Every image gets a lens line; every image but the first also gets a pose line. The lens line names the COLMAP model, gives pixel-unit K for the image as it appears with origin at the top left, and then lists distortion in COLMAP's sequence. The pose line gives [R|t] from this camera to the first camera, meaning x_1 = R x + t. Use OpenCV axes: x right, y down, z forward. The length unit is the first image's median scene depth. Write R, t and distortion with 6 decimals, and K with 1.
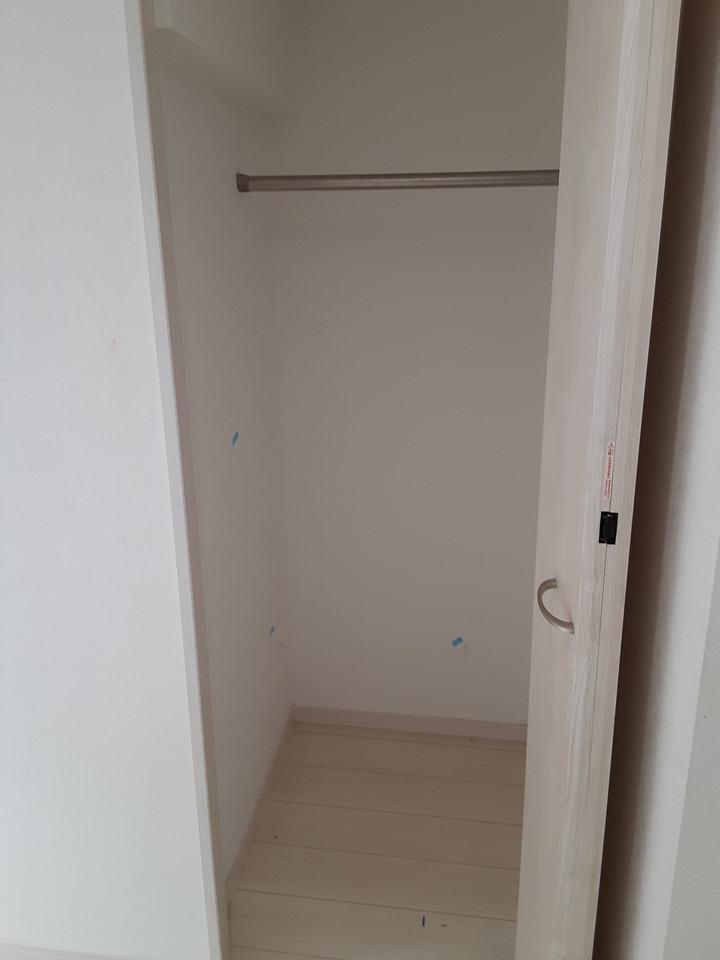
lens RADIAL K [[788.3, 0, 360.0], [0, 788.3, 476.9], [0, 0, 1]] dist [0.105215, -0.144001]
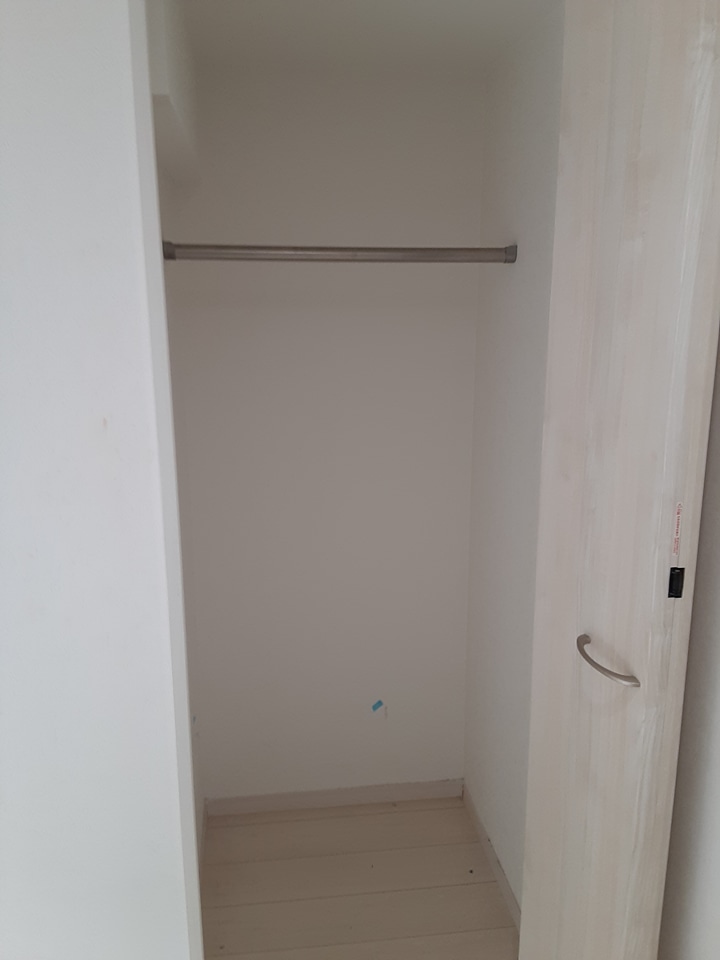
lens RADIAL K [[788.3, 0, 360.0], [0, 788.3, 476.9], [0, 0, 1]] dist [0.105215, -0.144001]
pose [[0.960131, -0.050674, 0.274921, -0.354527], [0.070332, 0.995588, -0.062119, -0.037256], [-0.270560, 0.078978, 0.959458, 0.066830]]
